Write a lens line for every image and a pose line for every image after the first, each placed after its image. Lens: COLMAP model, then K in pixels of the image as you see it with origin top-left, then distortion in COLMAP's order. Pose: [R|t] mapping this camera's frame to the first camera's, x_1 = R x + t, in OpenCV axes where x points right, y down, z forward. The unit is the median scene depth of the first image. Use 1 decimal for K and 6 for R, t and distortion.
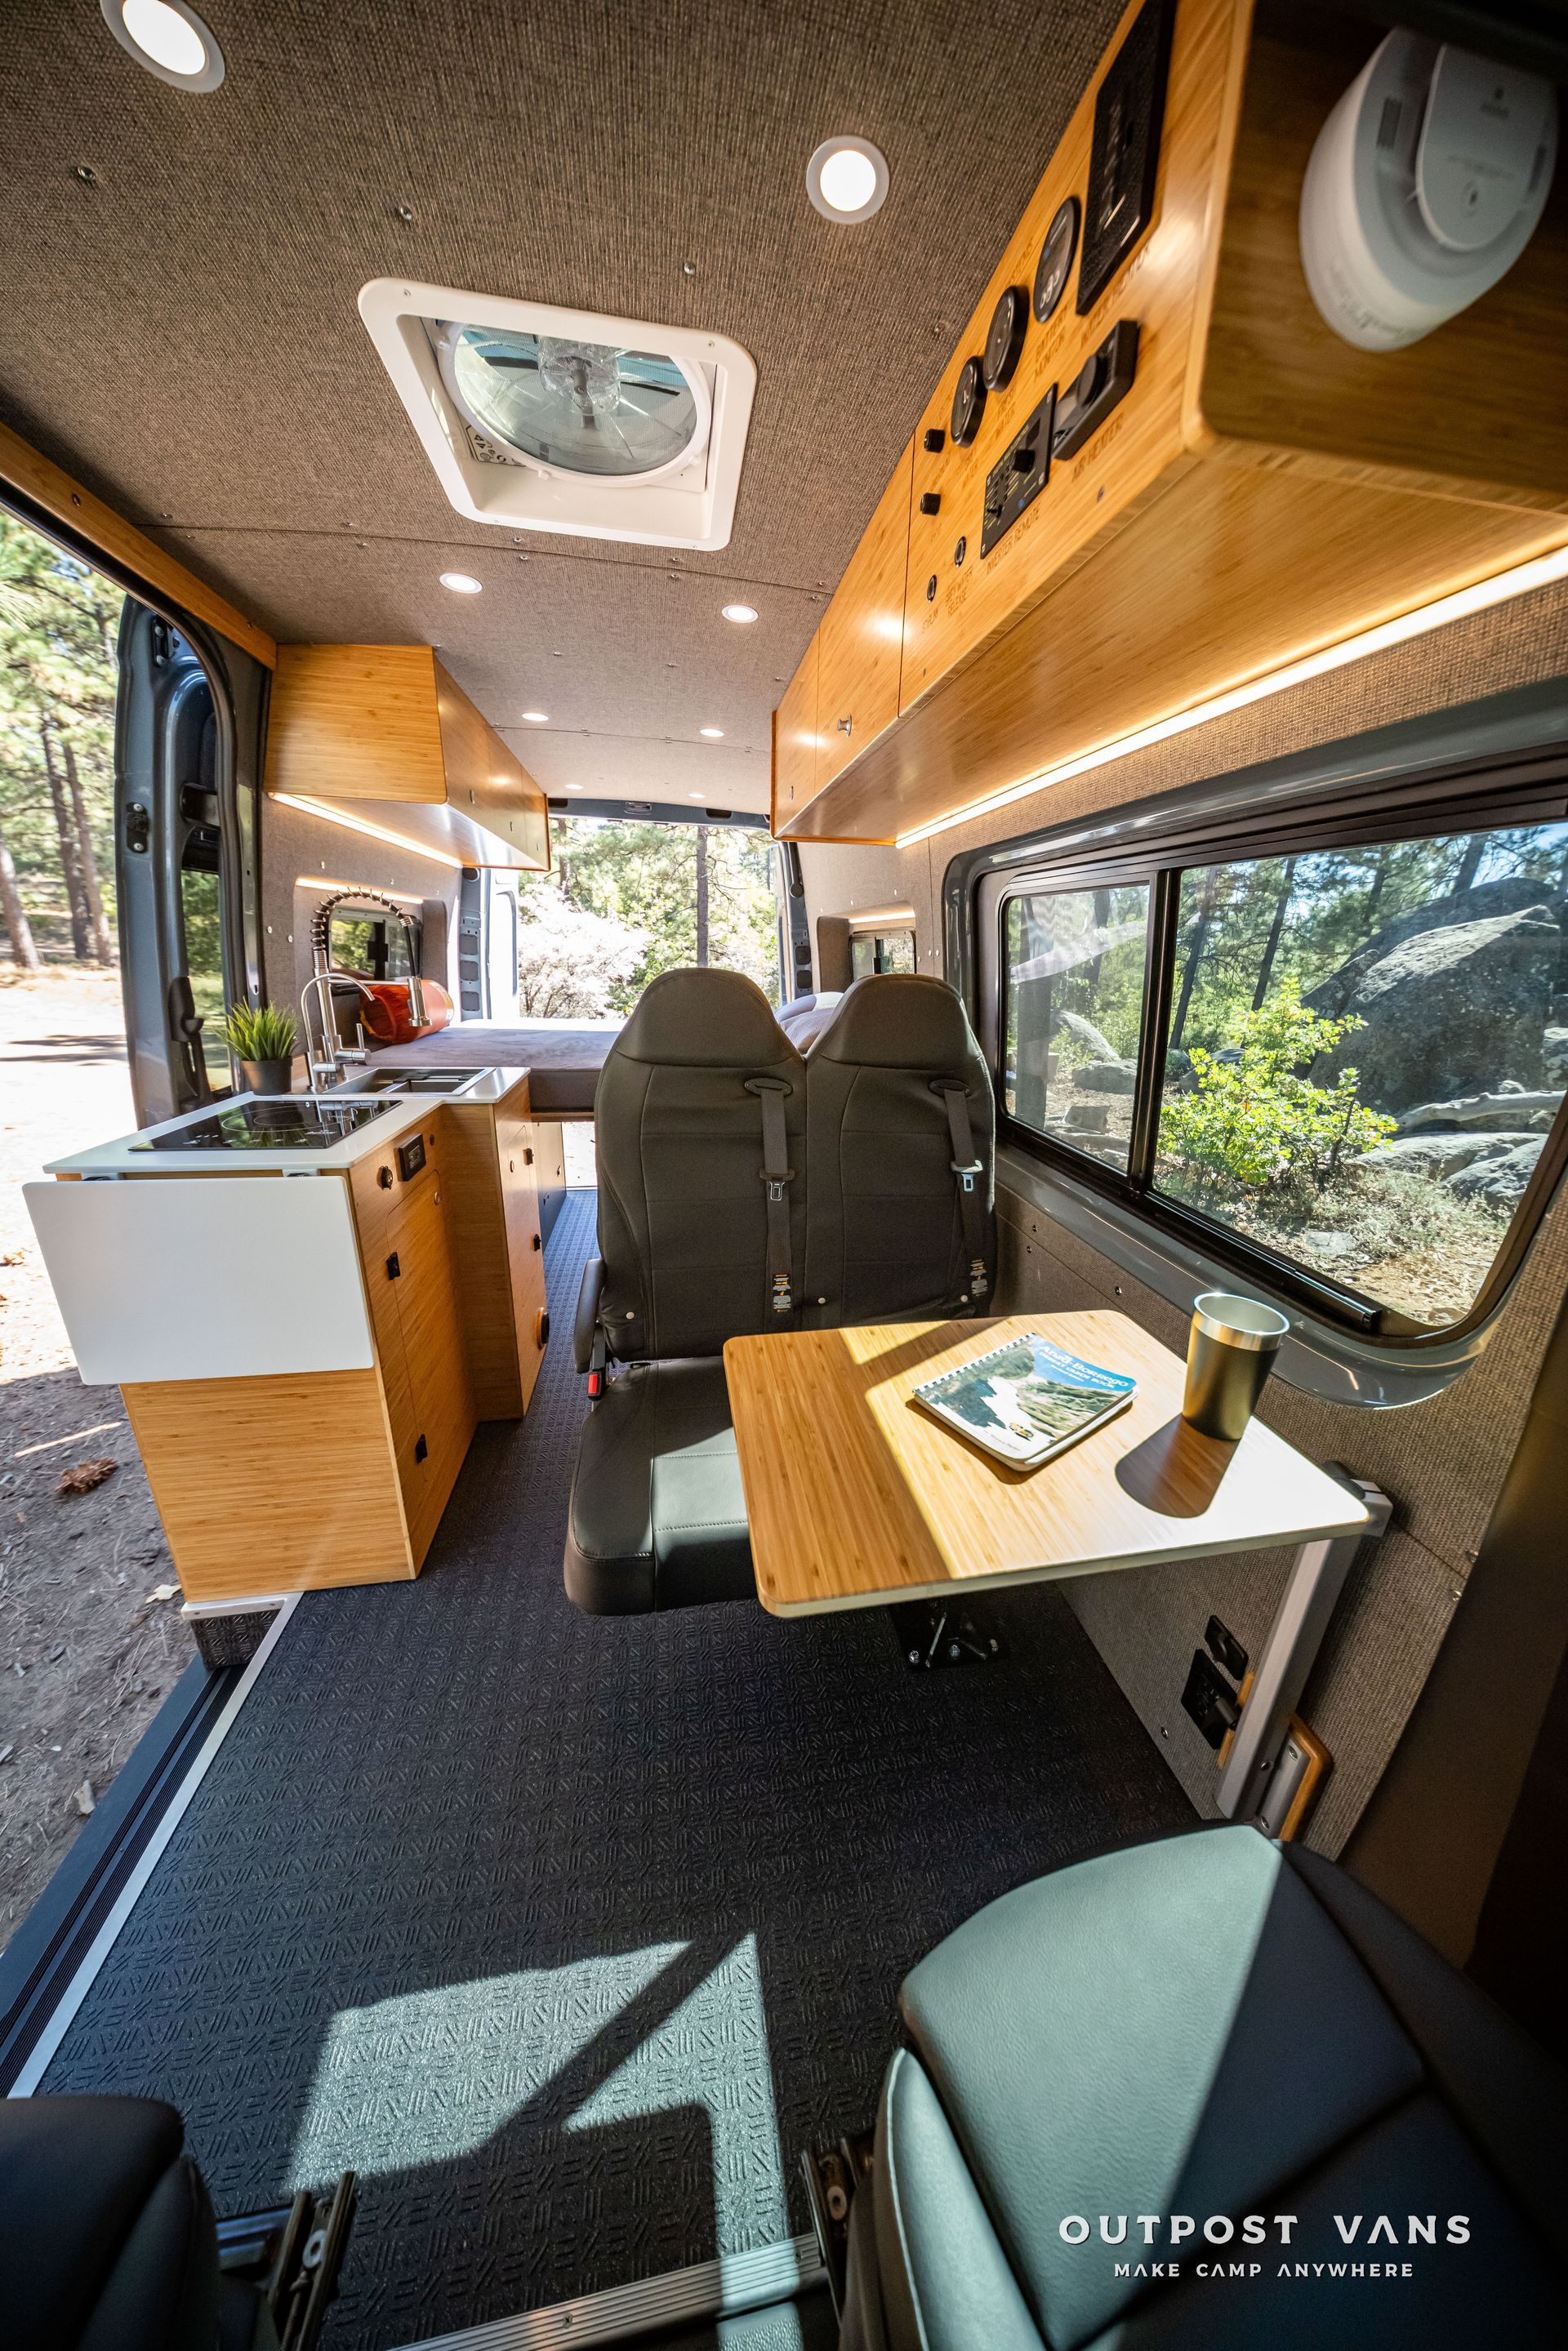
lens RADIAL K [[674.3, 0, 782.9], [0, 674.3, 1158.4], [0, 0, 1]] dist [0.008319, -0.004496]
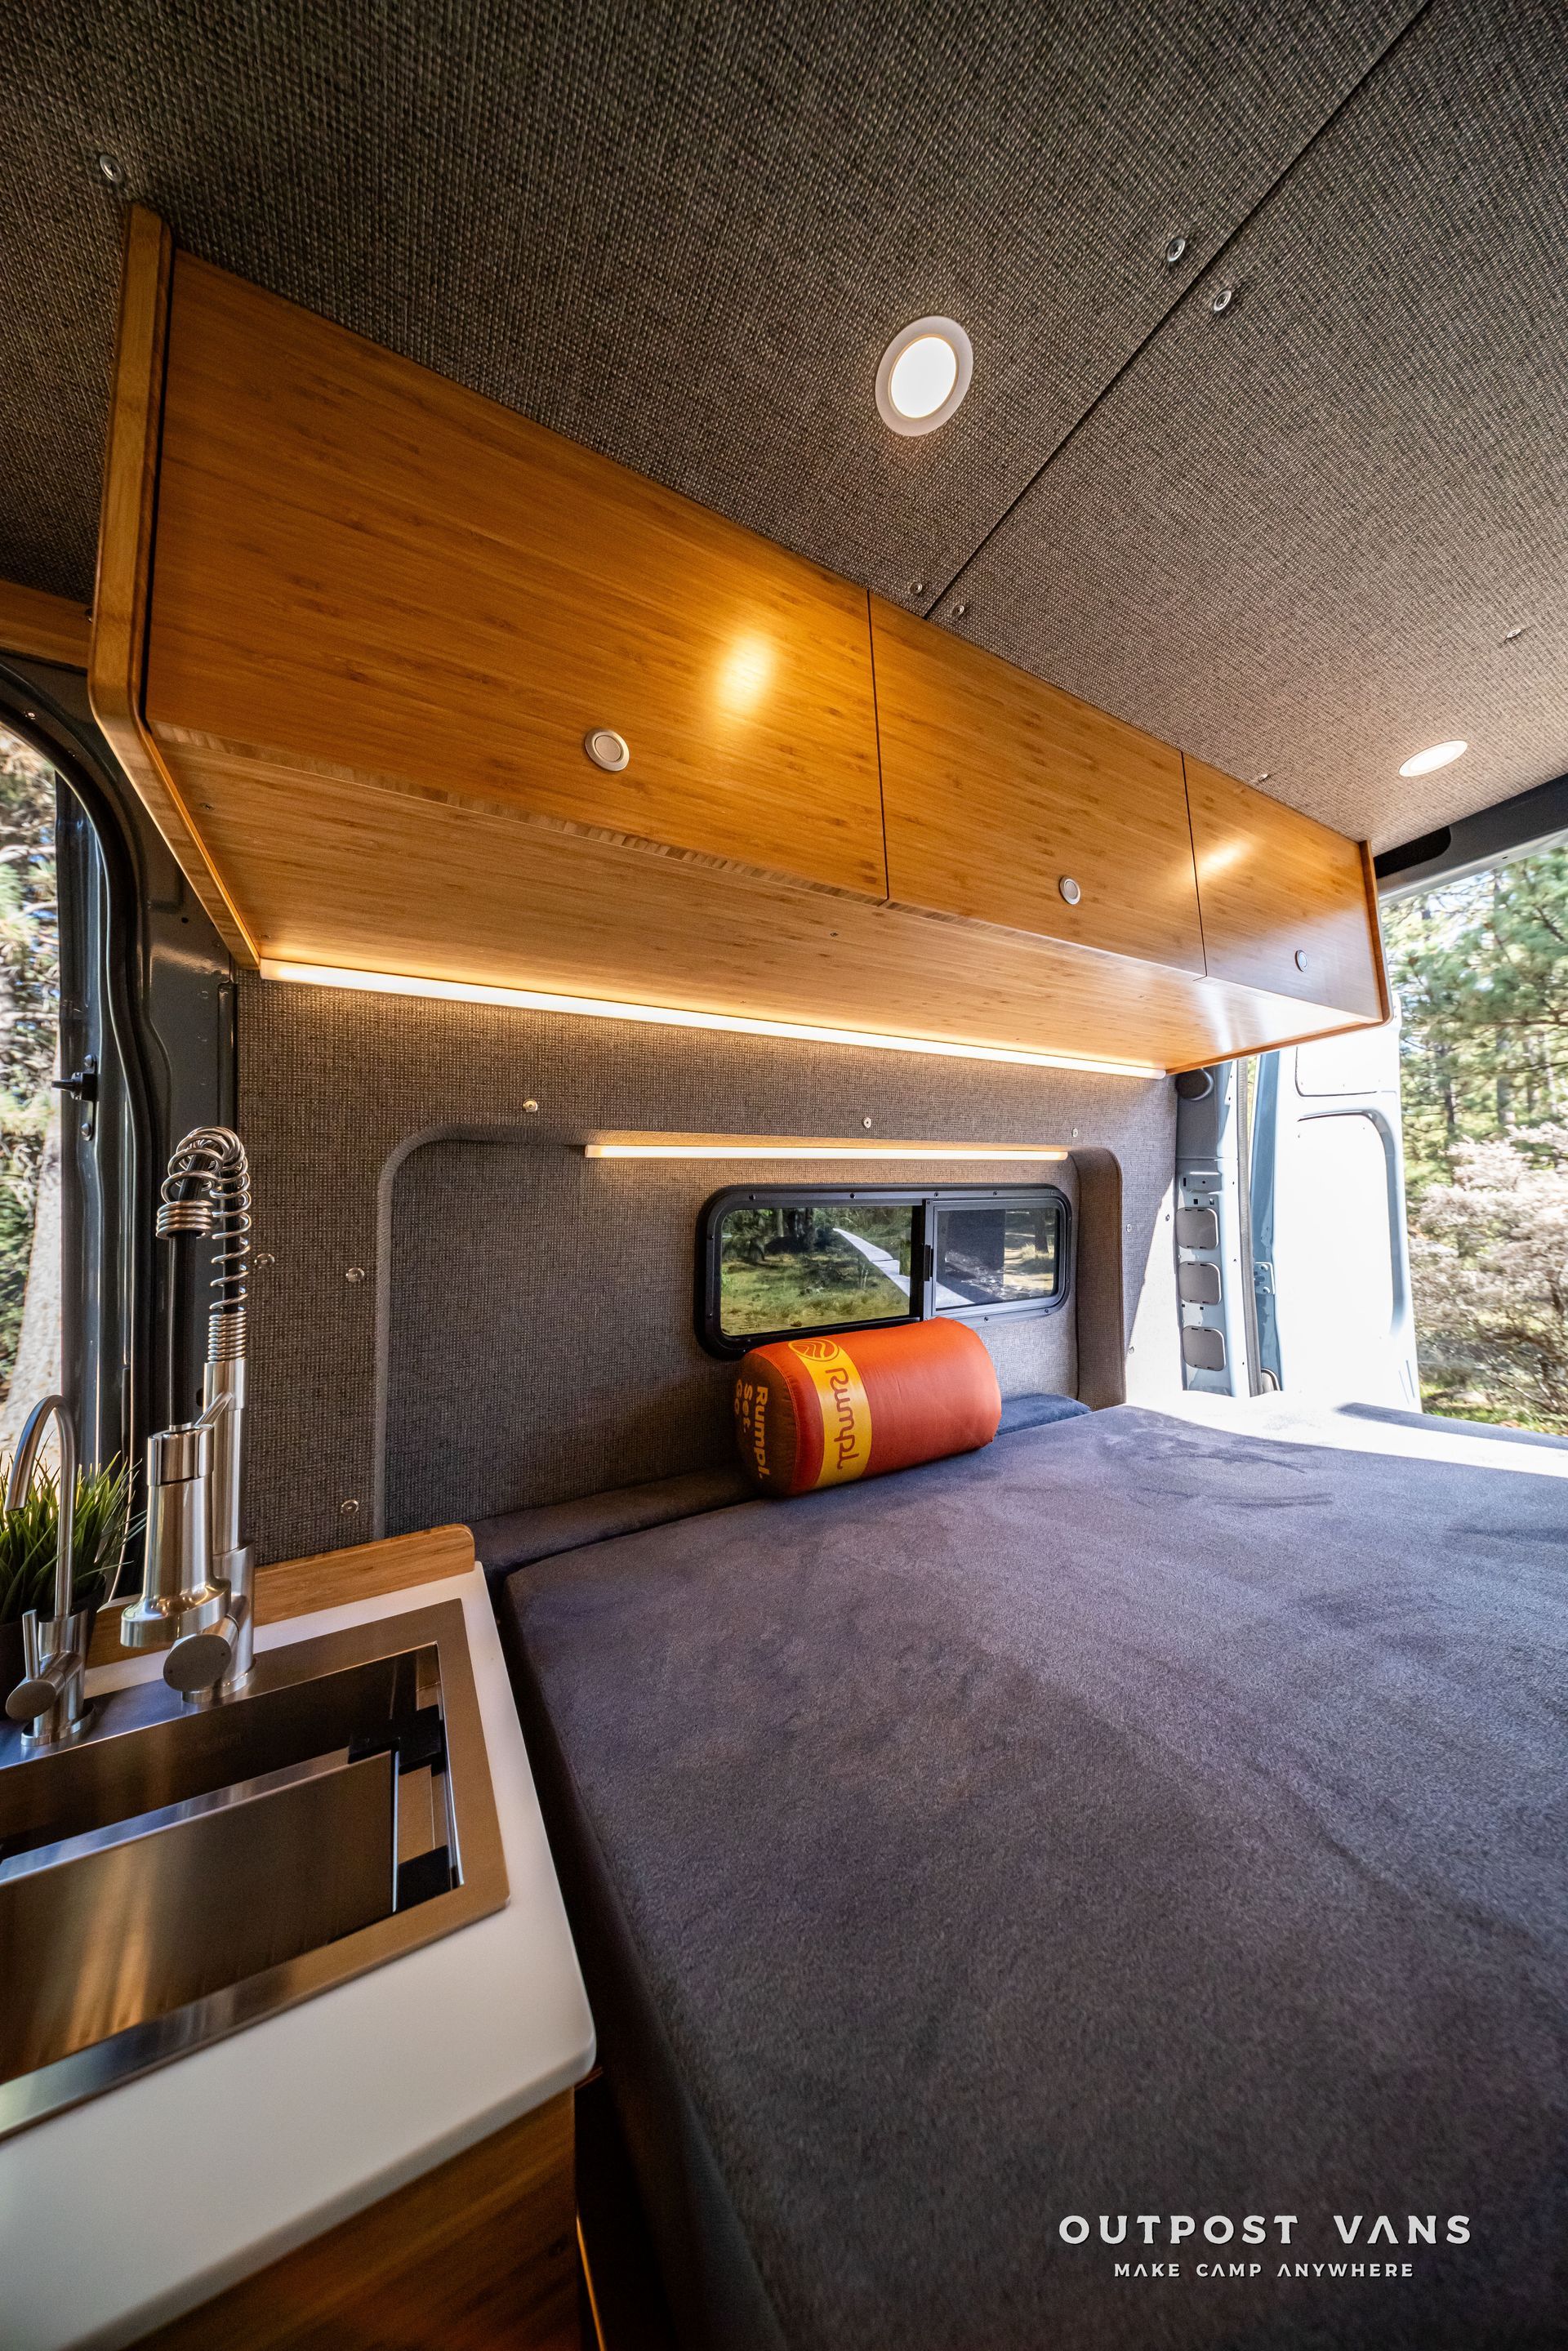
lens RADIAL K [[674.3, 0, 782.9], [0, 674.3, 1158.4], [0, 0, 1]] dist [0.008319, -0.004496]
pose [[0.331038, -0.149485, -0.931702, -0.277875], [-0.221679, 0.947419, -0.230771, -0.444513], [0.917209, 0.282933, 0.280494, 1.377937]]
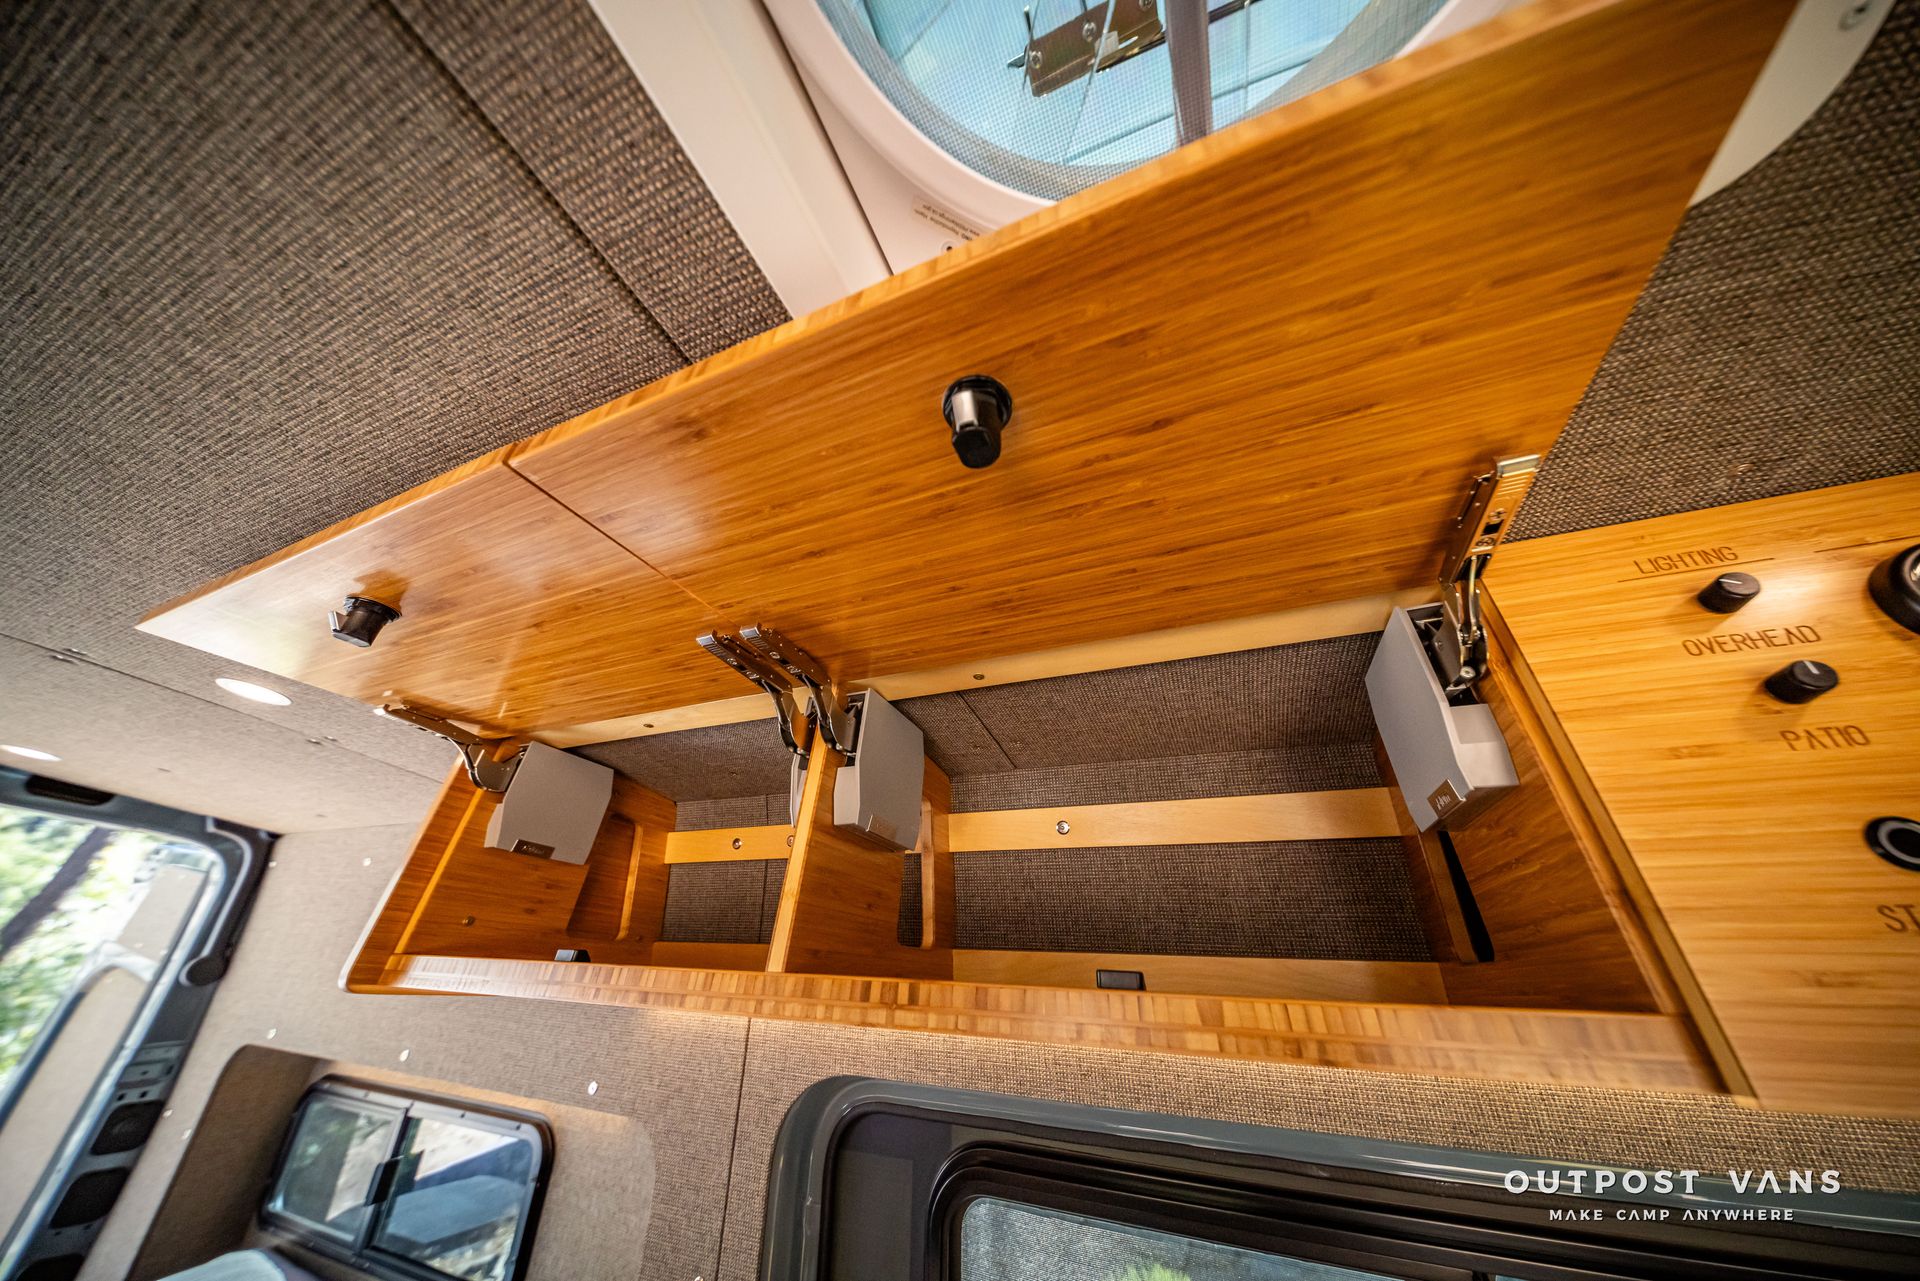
lens RADIAL K [[554.1, 0, 960.0], [0, 554.1, 640.5], [0, 0, 1]] dist [0.009135, -0.002330]
pose [[0.543657, 0.441738, 0.713656, -0.188958], [0.213333, 0.749637, -0.626525, -0.500586], [-0.811743, 0.492861, 0.313308, 0.748338]]
